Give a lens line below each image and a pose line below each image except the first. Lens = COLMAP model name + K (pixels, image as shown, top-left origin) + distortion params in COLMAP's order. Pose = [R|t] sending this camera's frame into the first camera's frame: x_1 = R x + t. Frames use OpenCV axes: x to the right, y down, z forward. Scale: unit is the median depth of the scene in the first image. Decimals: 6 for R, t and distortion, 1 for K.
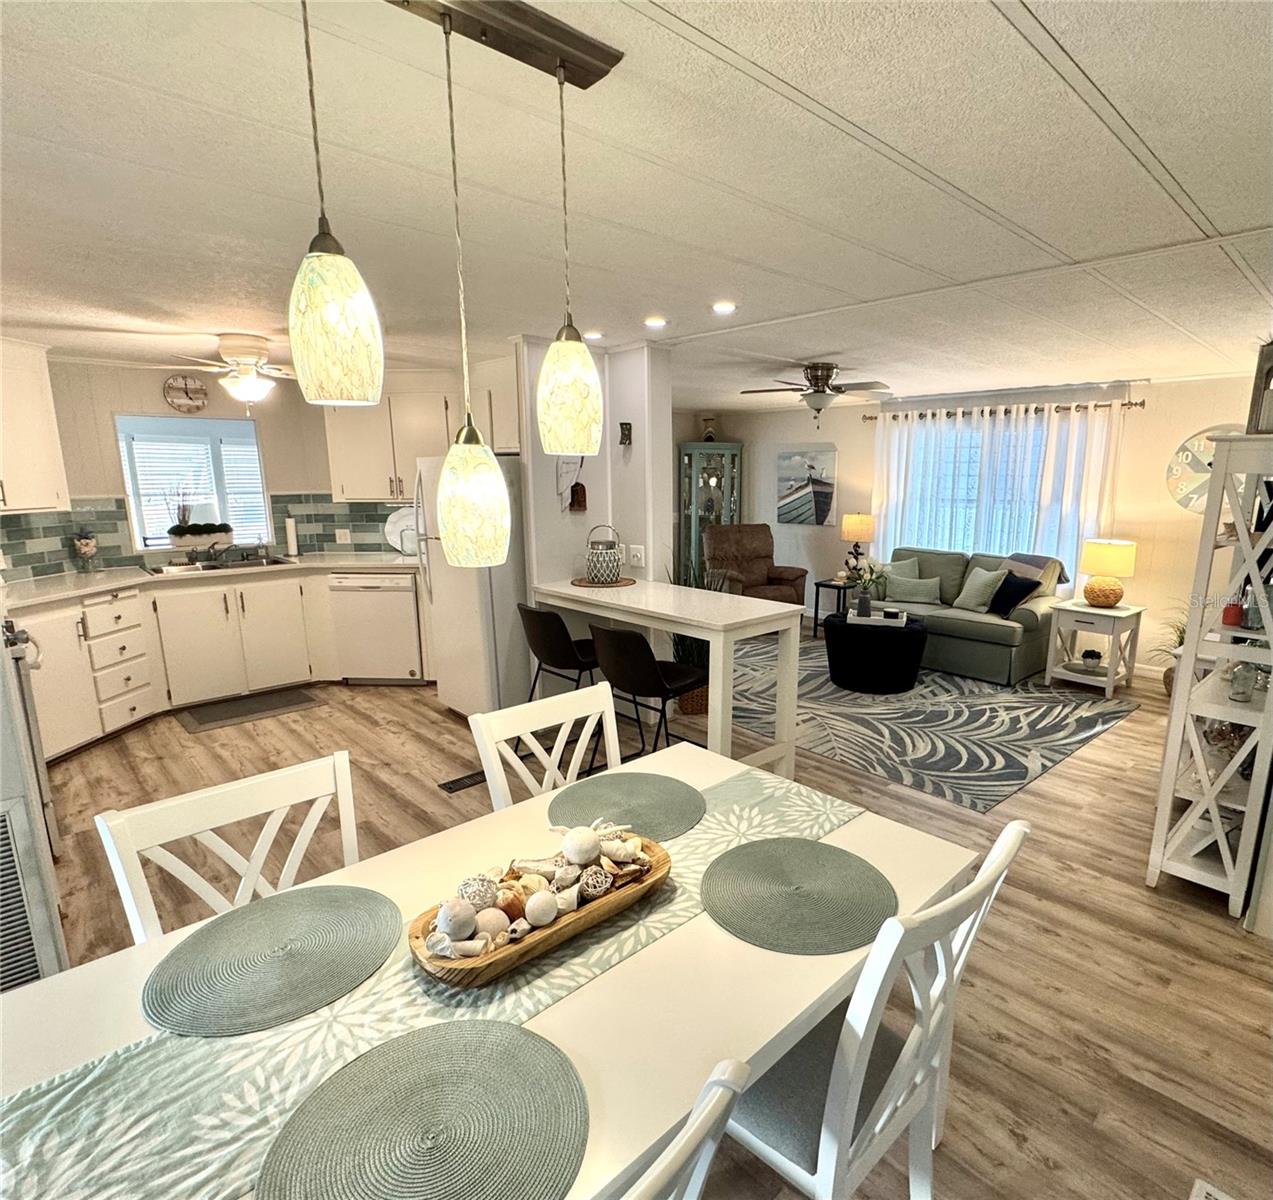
lens RADIAL K [[711.1, 0, 699.5], [0, 711.1, 618.9], [0, 0, 1]] dist [-0.005789, 0.001871]
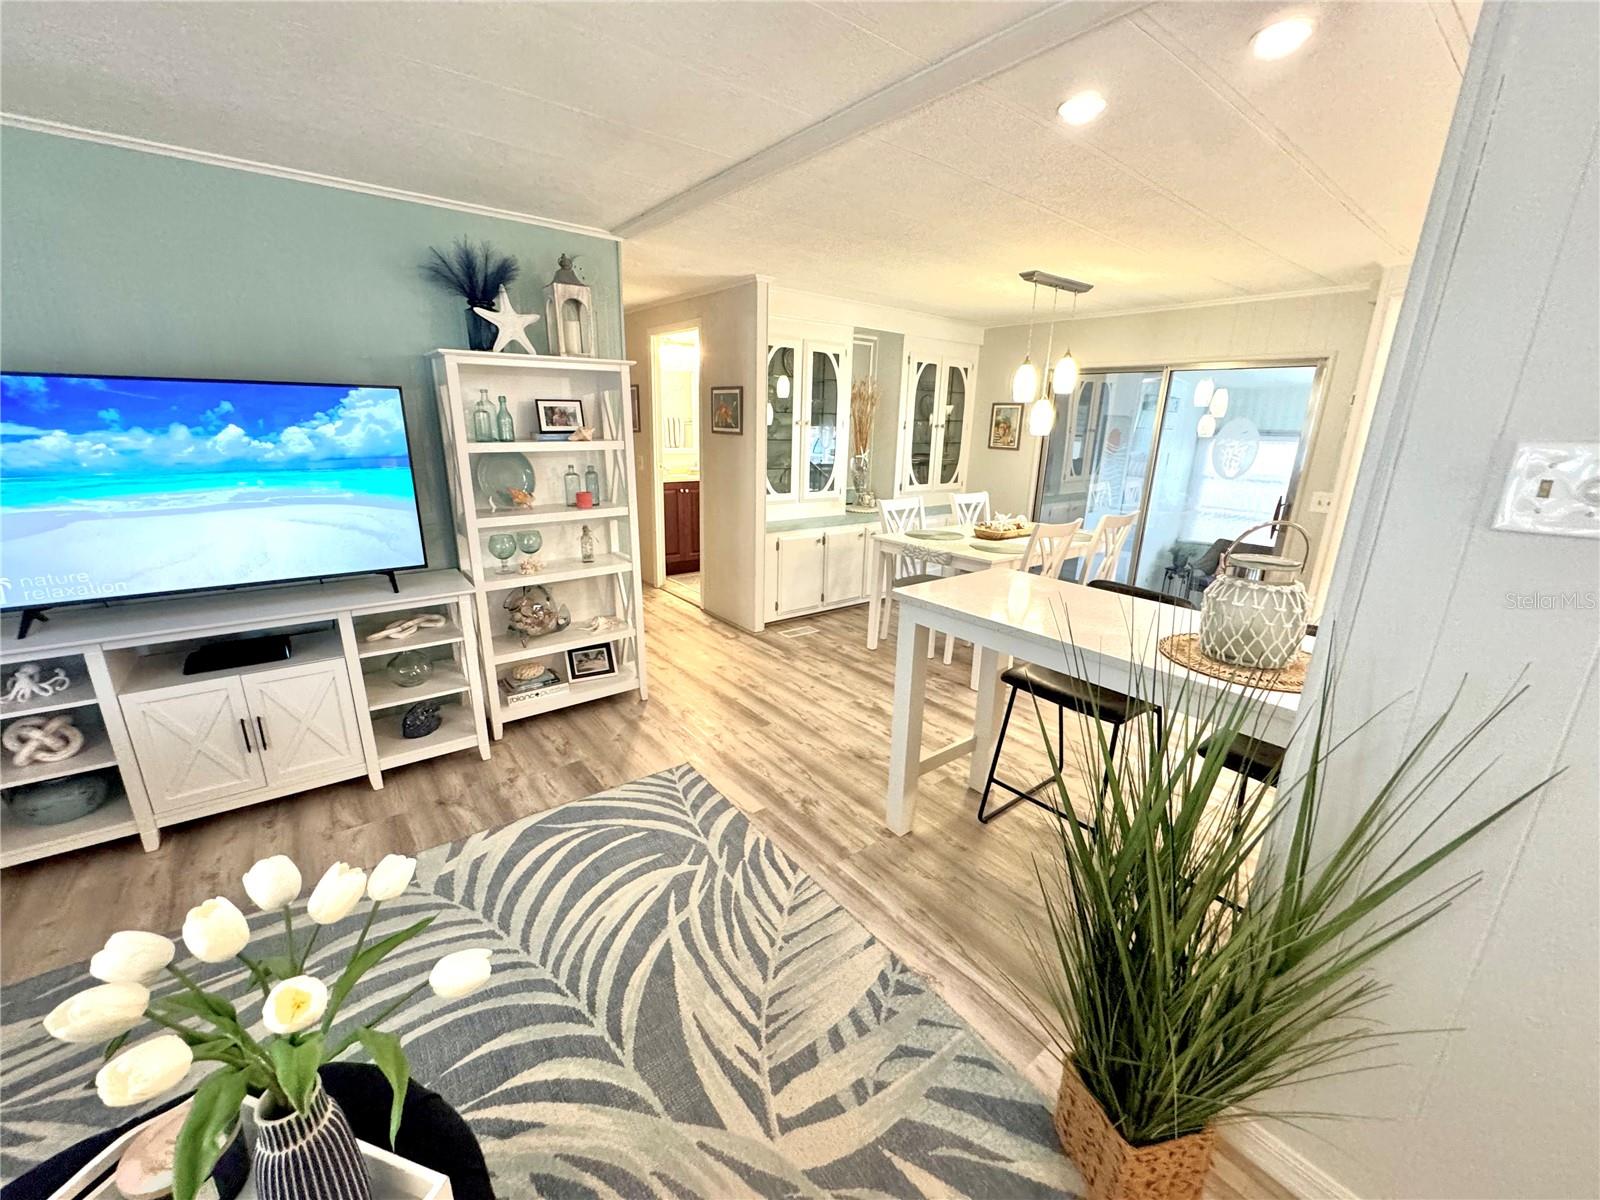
lens RADIAL K [[637.9, 0, 799.7], [0, 637.9, 601.0], [0, 0, 1]] dist [-0.004108, -0.000587]
pose [[-0.992592, -0.060410, 0.105410, 0.132571], [-0.005144, 0.887738, 0.460319, -0.217673], [-0.121384, 0.456367, -0.881473, 1.183431]]
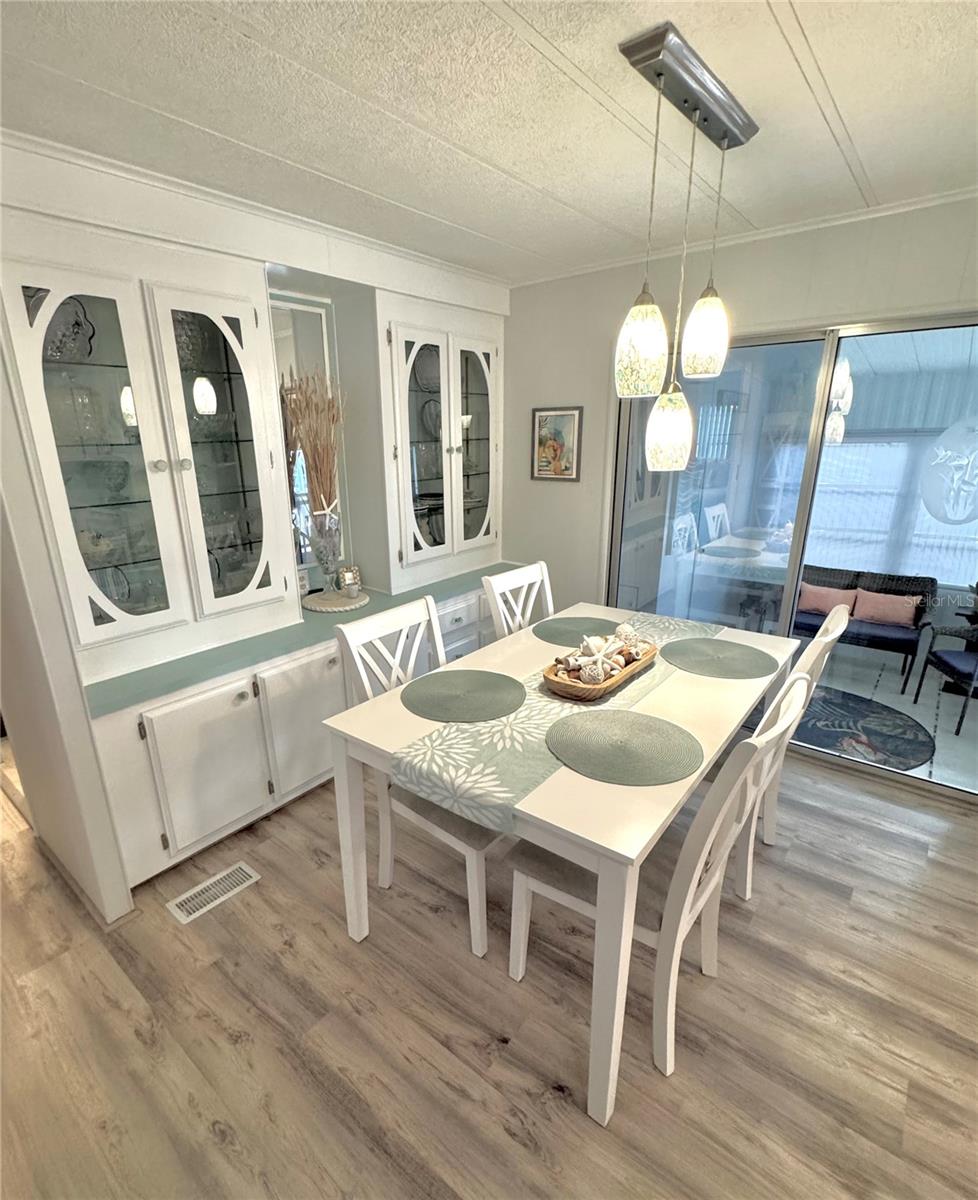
lens RADIAL K [[586.9, 0, 456.6], [0, 586.9, 629.1], [0, 0, 1]] dist [-0.004520, 0.001383]
pose [[-0.995965, 0.041498, -0.079576, 0.076983], [-0.003959, 0.865498, 0.500897, -0.118858], [0.089659, 0.499191, -0.861841, 0.629905]]
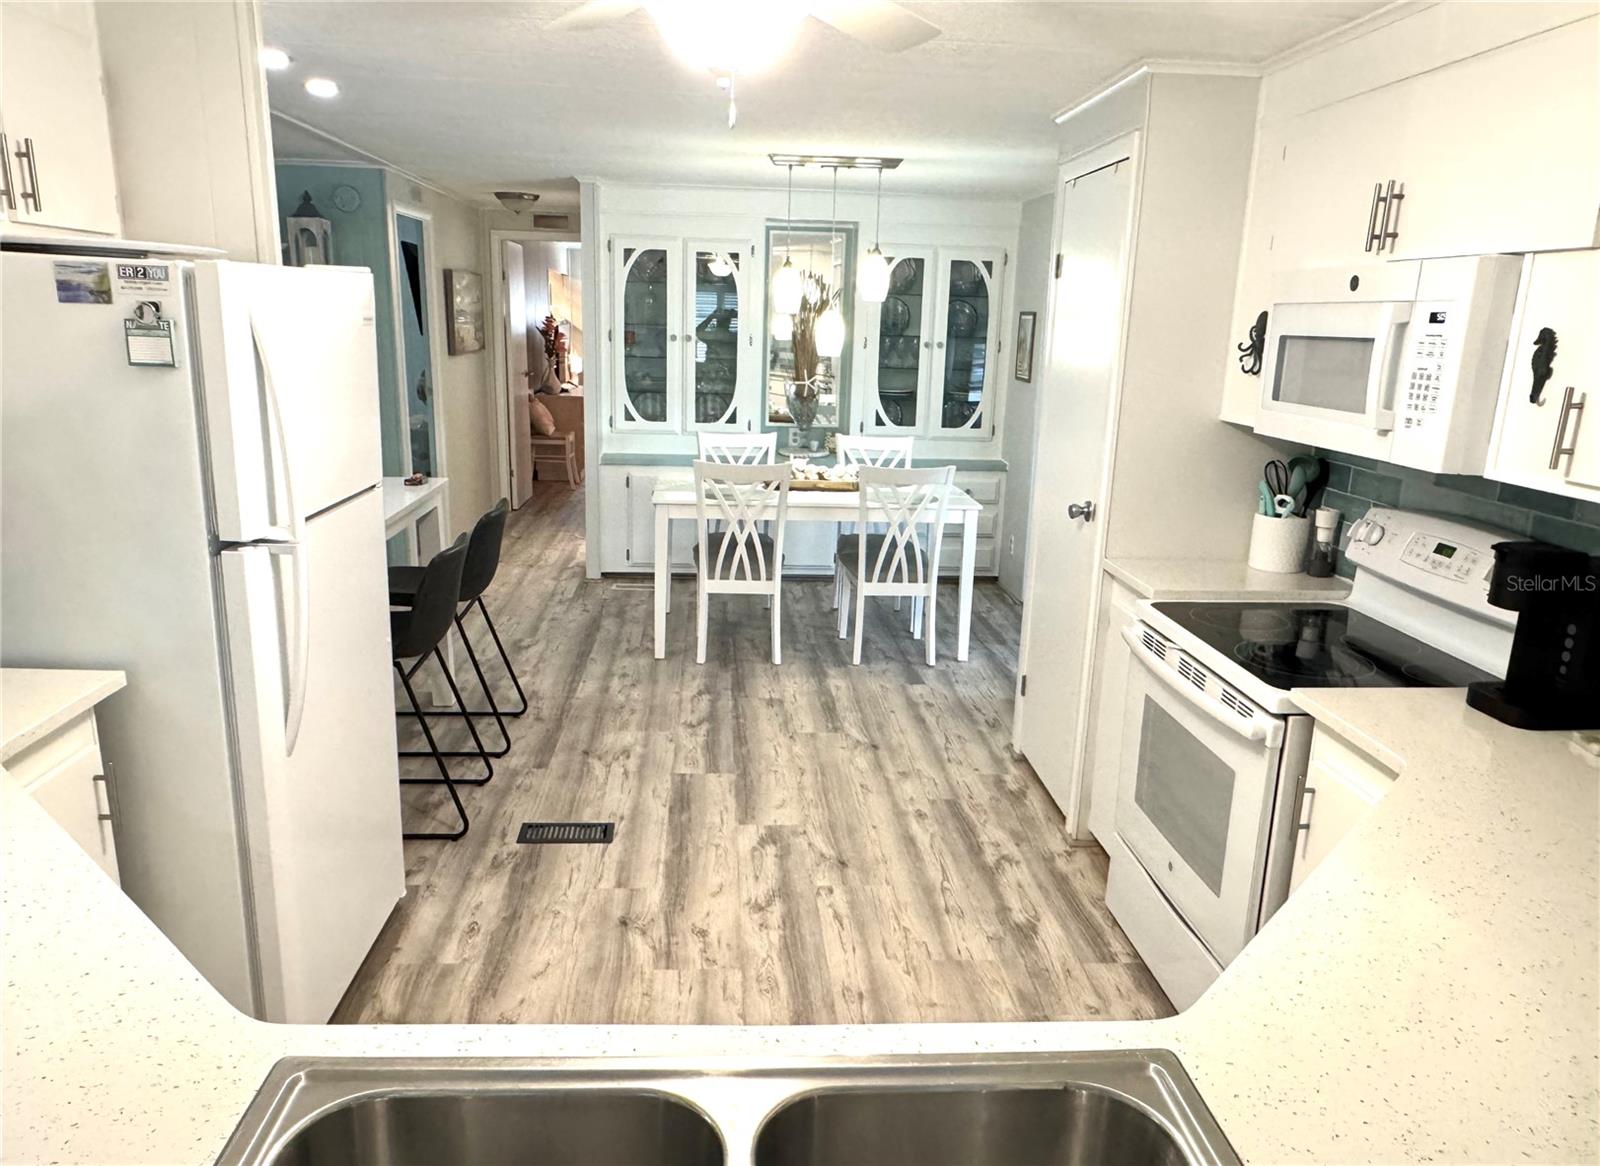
lens RADIAL K [[1107.5, 0, 792.4], [0, 1107.5, 594.5], [0, 0, 1]] dist [0.003913, -0.000240]
pose [[-0.752183, -0.187158, 0.631817, -0.828309], [0.101517, 0.914459, 0.391739, -0.248573], [-0.651088, 0.358800, -0.668840, 1.157650]]
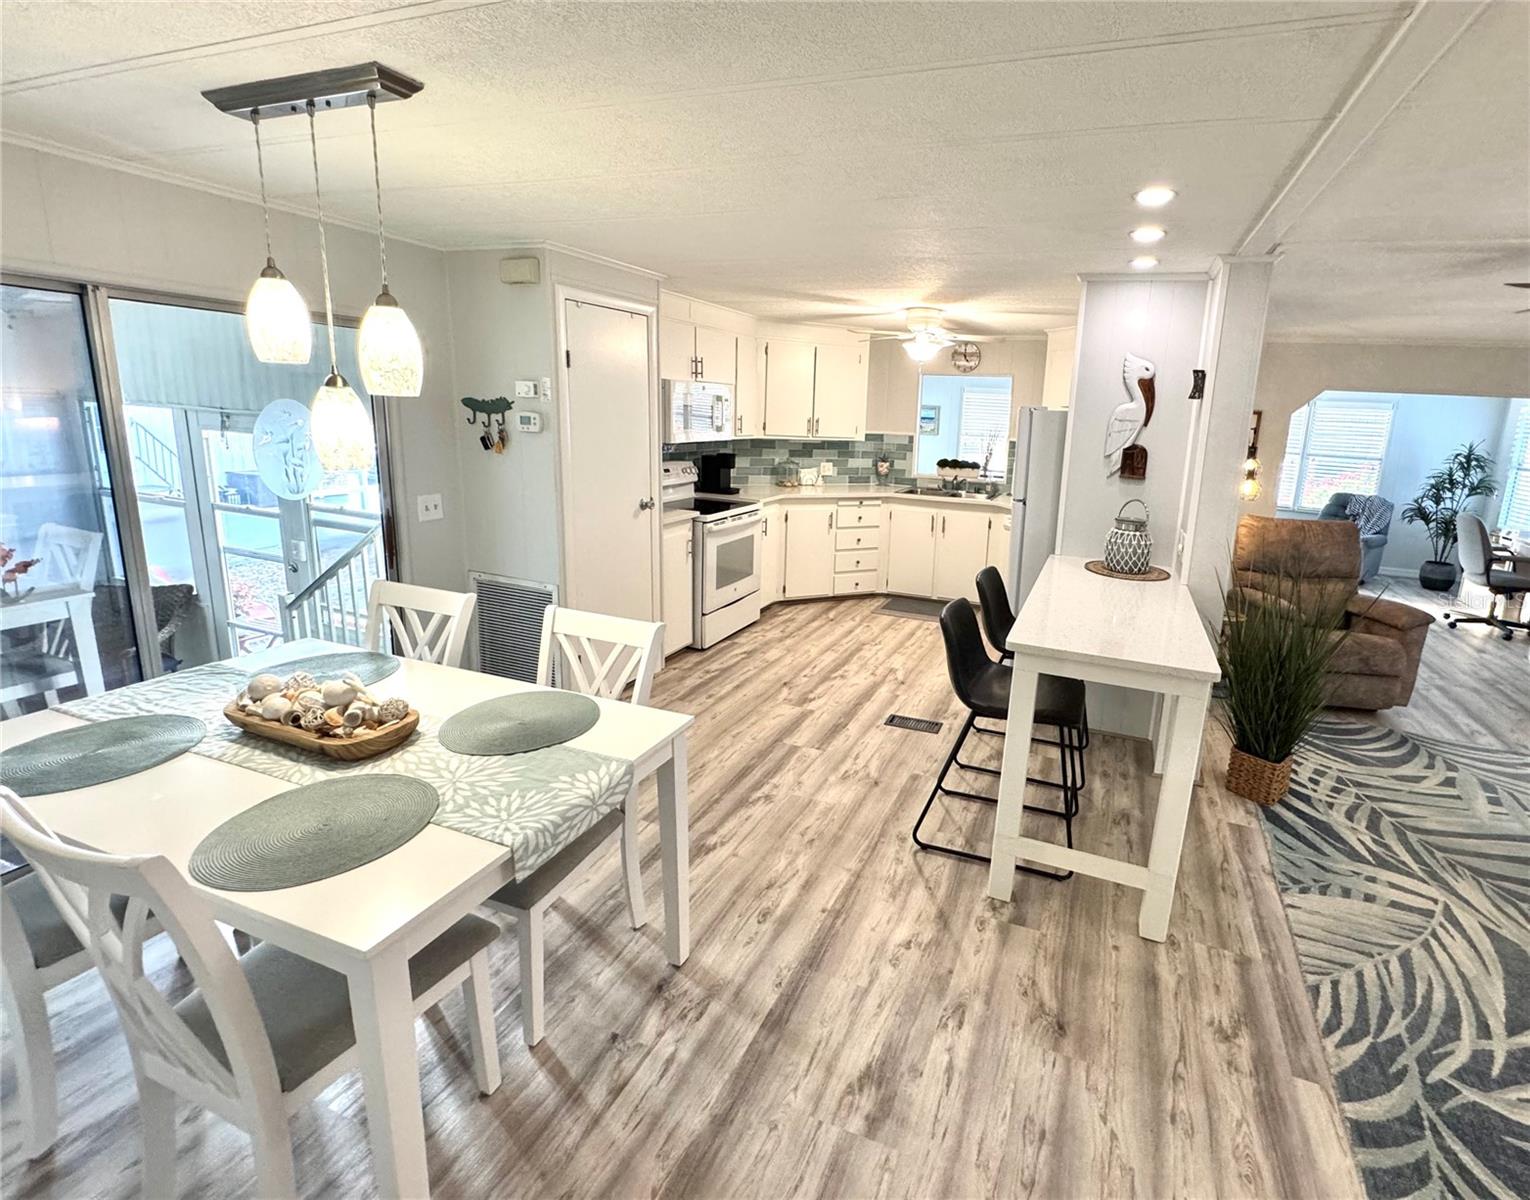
lens RADIAL K [[699.4, 0, 872.8], [0, 699.4, 549.2], [0, 0, 1]] dist [-0.002008, 0.000207]
pose [[0.433858, 0.196016, -0.879400, 0.391005], [-0.226890, 0.968362, 0.103908, -0.084926], [0.871945, 0.154446, 0.464605, 0.359134]]
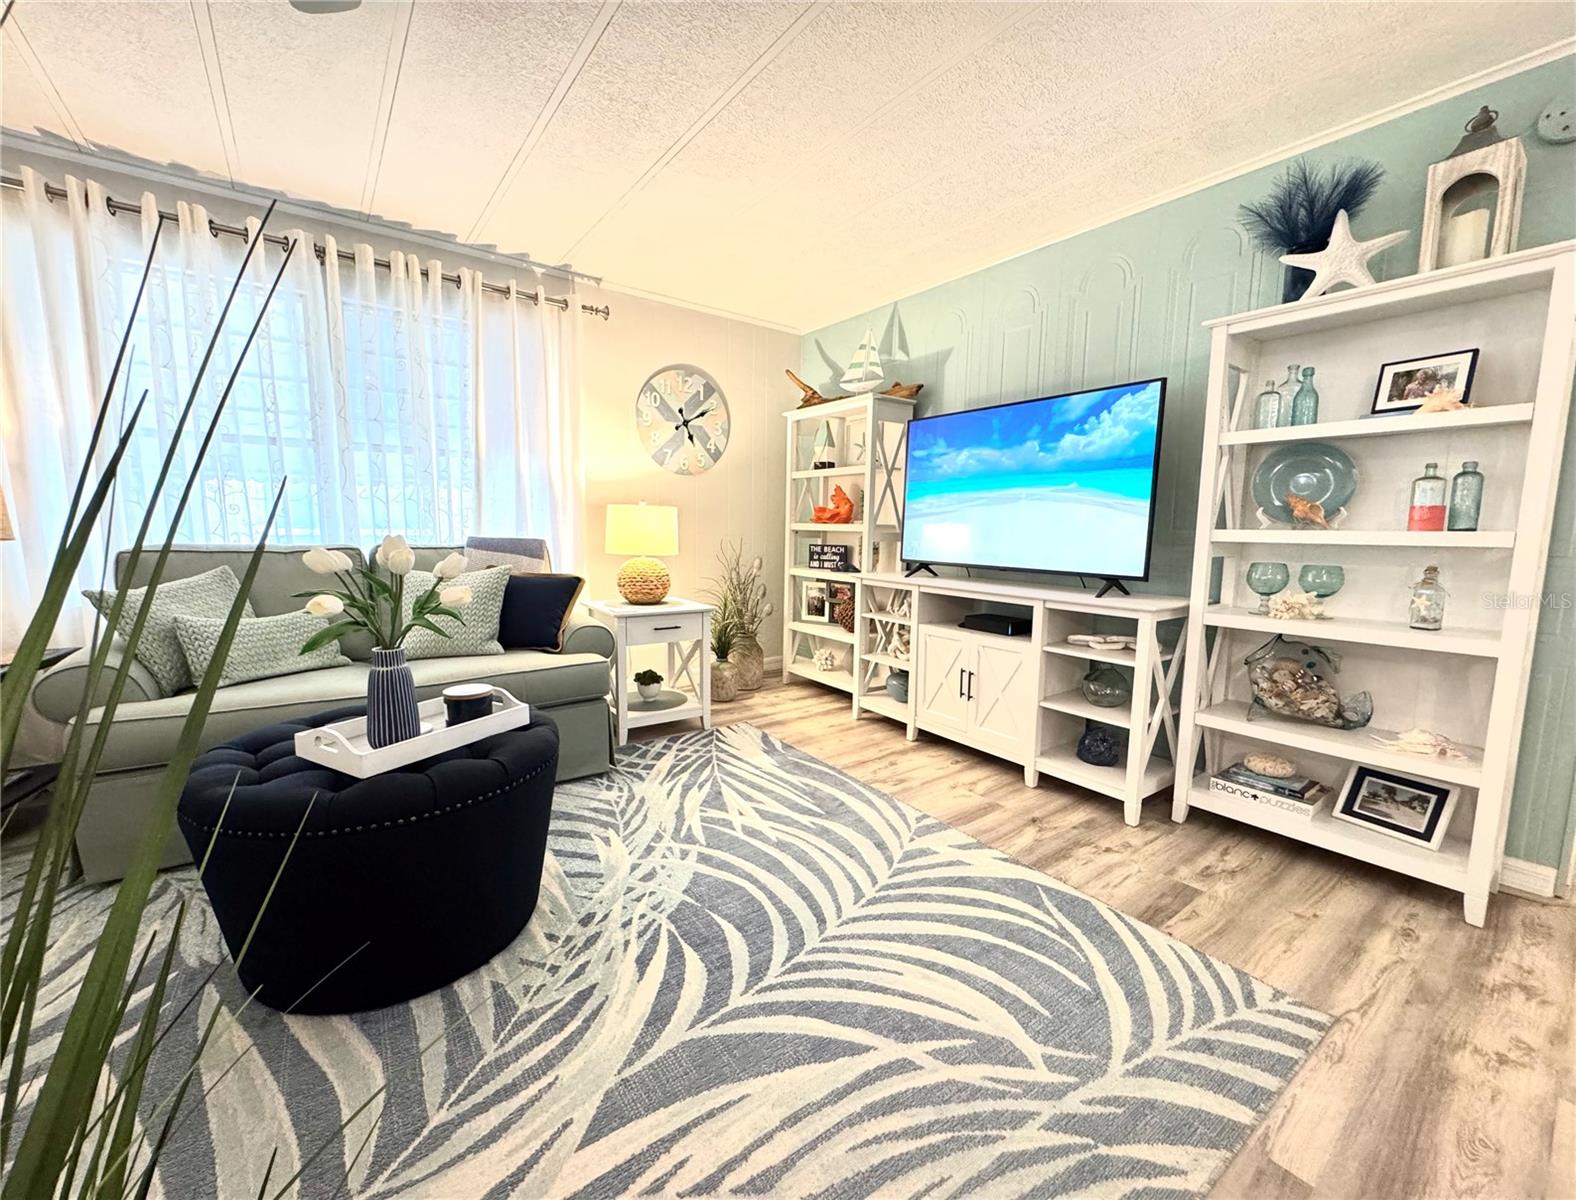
lens RADIAL K [[637.3, 0, 799.6], [0, 637.3, 602.6], [0, 0, 1]] dist [-0.001224, -0.000015]
pose [[0.133162, -0.131090, 0.982386, -0.003411], [0.183804, 0.977285, 0.105495, -0.064117], [-0.973901, 0.166519, 0.154233, 0.894405]]
